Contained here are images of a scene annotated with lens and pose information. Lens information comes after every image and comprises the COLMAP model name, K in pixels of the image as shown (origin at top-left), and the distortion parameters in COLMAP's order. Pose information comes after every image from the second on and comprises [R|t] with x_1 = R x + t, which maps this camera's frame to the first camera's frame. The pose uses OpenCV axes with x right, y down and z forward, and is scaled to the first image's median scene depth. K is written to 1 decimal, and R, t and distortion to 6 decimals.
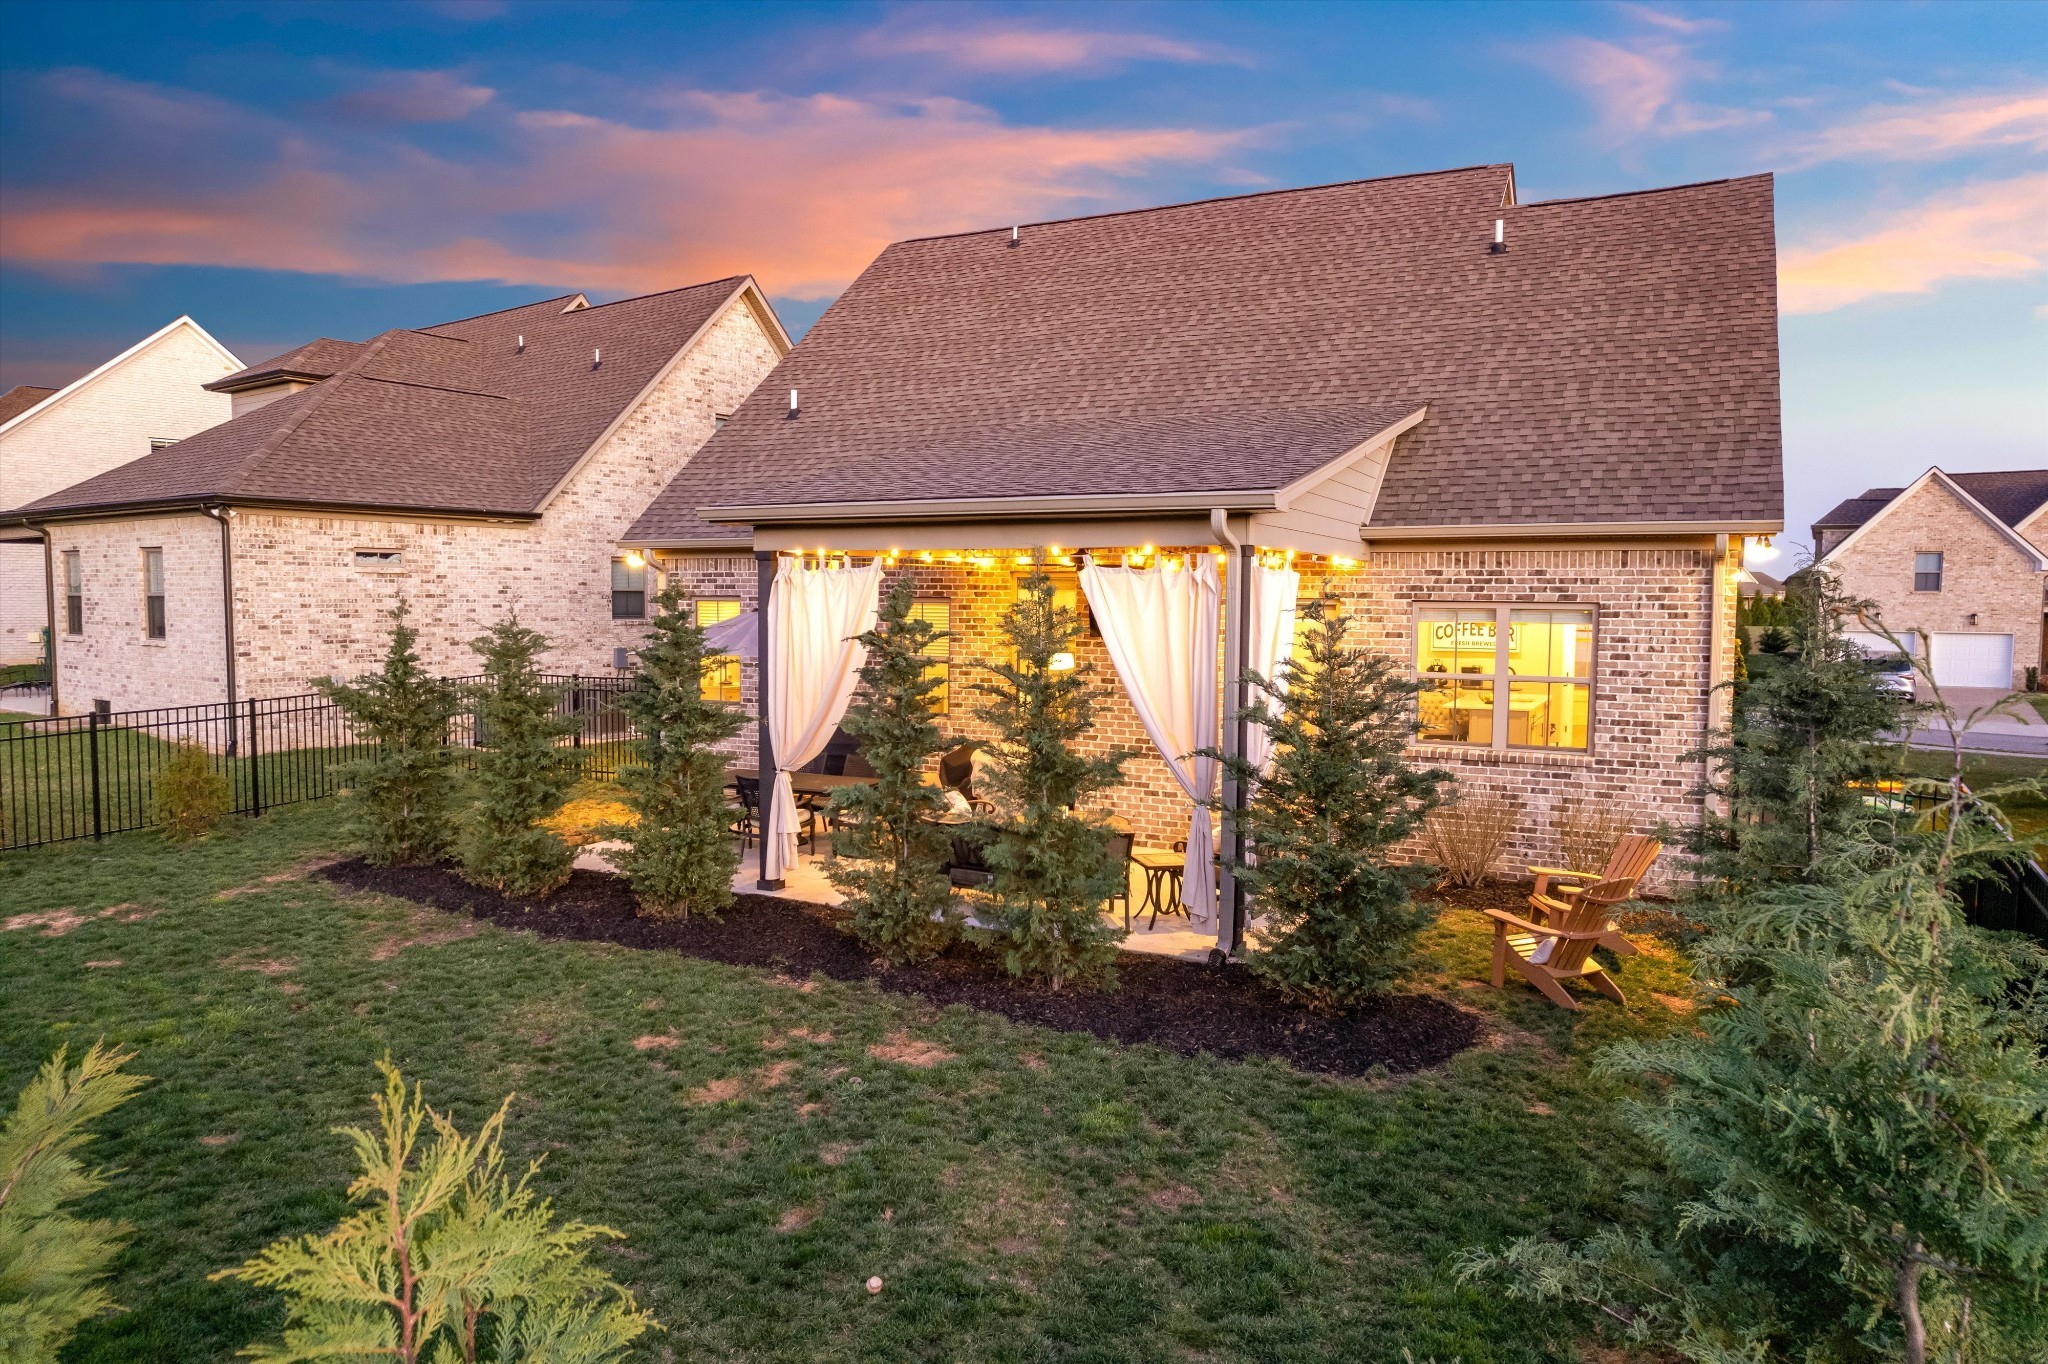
lens RADIAL K [[1280.3, 0, 1024.7], [0, 1280.3, 671.5], [0, 0, 1]] dist [-0.051790, -0.000539]
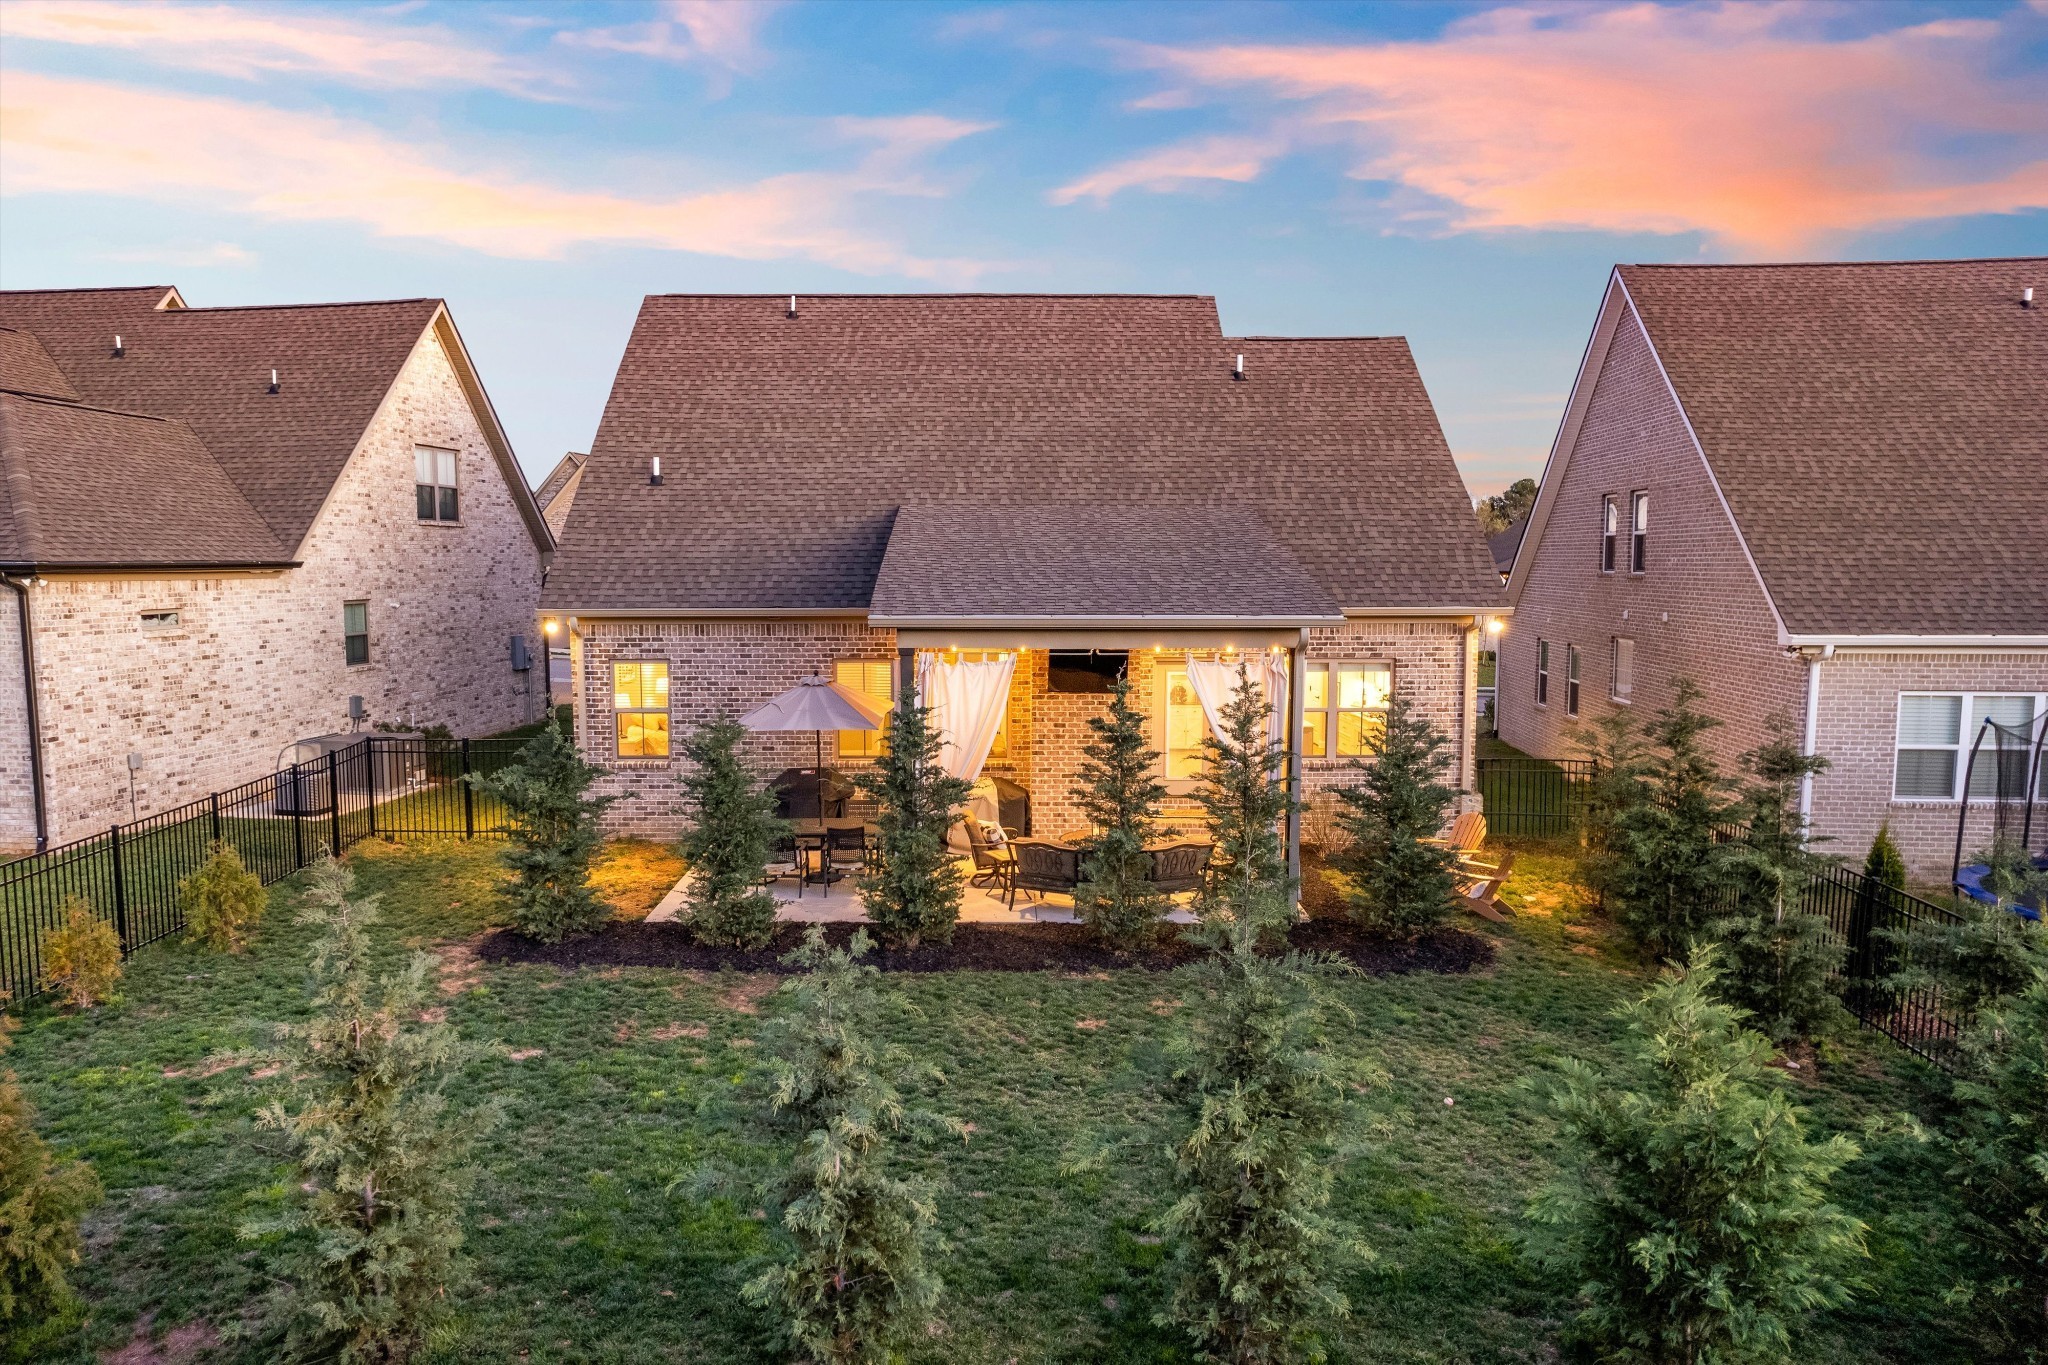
lens RADIAL K [[1310.9, 0, 1024.0], [0, 1310.9, 682.5], [0, 0, 1]] dist [-0.045328, 0.002288]
pose [[0.892485, -0.047399, 0.448579, -0.403837], [0.034624, 0.998728, 0.036642, -0.061942], [-0.449746, -0.017171, 0.892992, -0.116156]]
